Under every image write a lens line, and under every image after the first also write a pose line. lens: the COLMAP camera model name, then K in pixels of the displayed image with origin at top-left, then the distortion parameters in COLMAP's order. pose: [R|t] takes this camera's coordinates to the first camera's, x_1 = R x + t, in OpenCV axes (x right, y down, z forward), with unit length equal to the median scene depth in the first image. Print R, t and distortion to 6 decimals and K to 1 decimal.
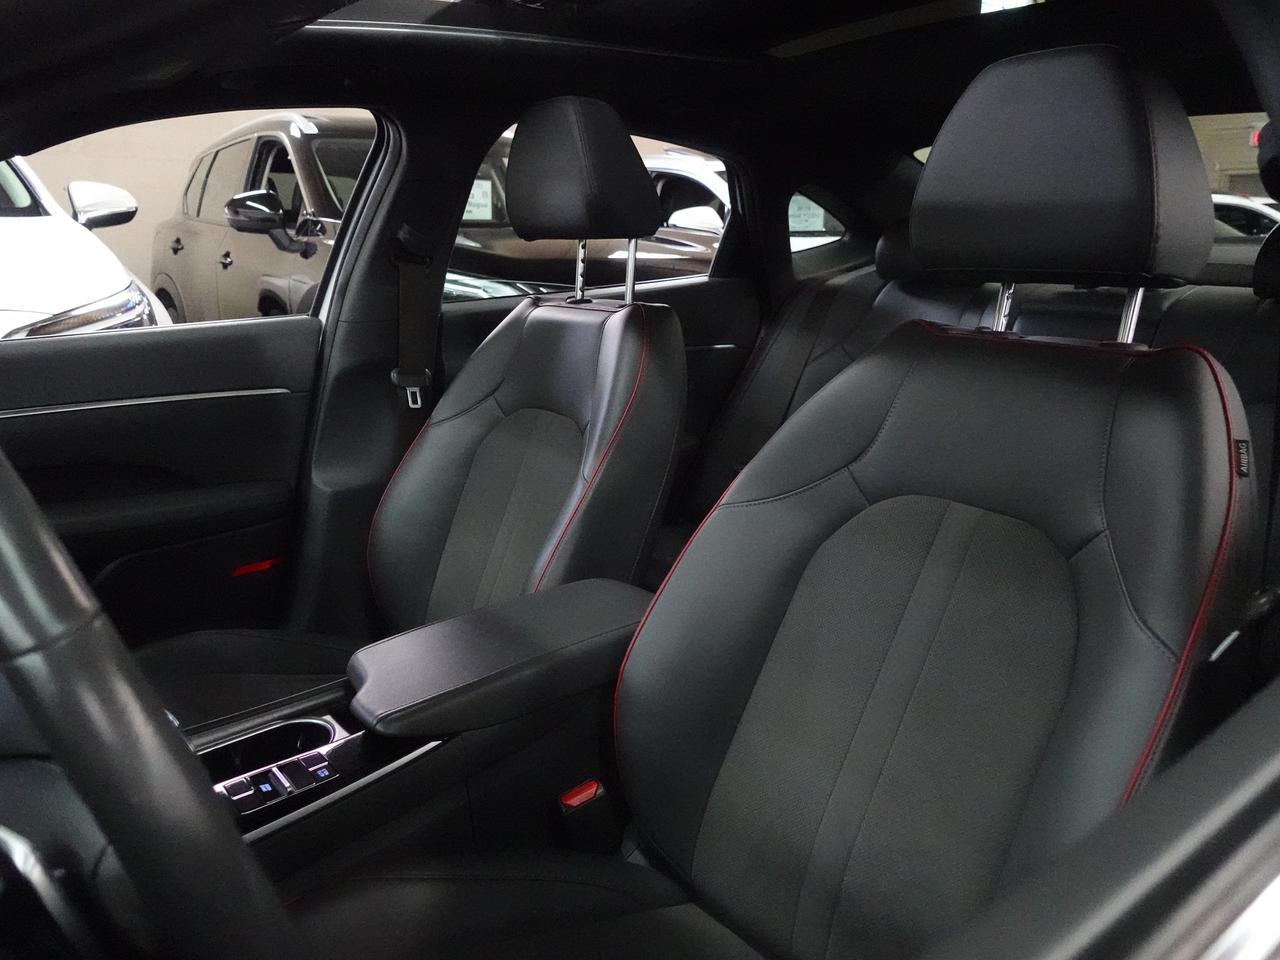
lens RADIAL K [[1008.9, 0, 640.0], [0, 1008.9, 480.0], [0, 0, 1]] dist [0.016704, -0.002504]
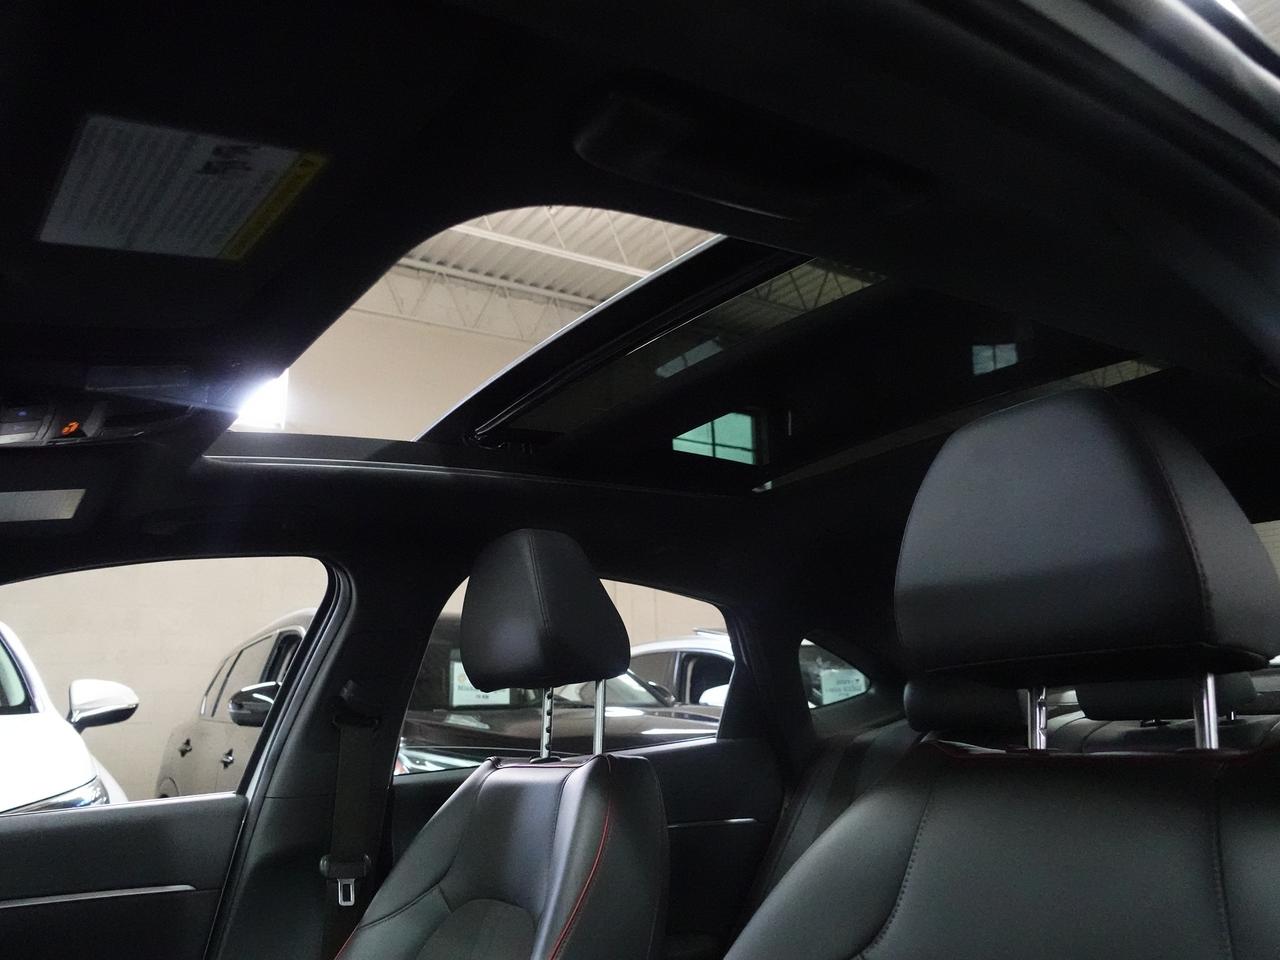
lens RADIAL K [[1017.1, 0, 640.0], [0, 1017.1, 480.0], [0, 0, 1]] dist [0.007411, -0.016308]
pose [[0.997453, -0.053799, -0.046827, 0.068091], [0.025704, 0.883564, -0.467604, 0.014421], [0.066531, 0.465209, 0.882697, 0.139941]]
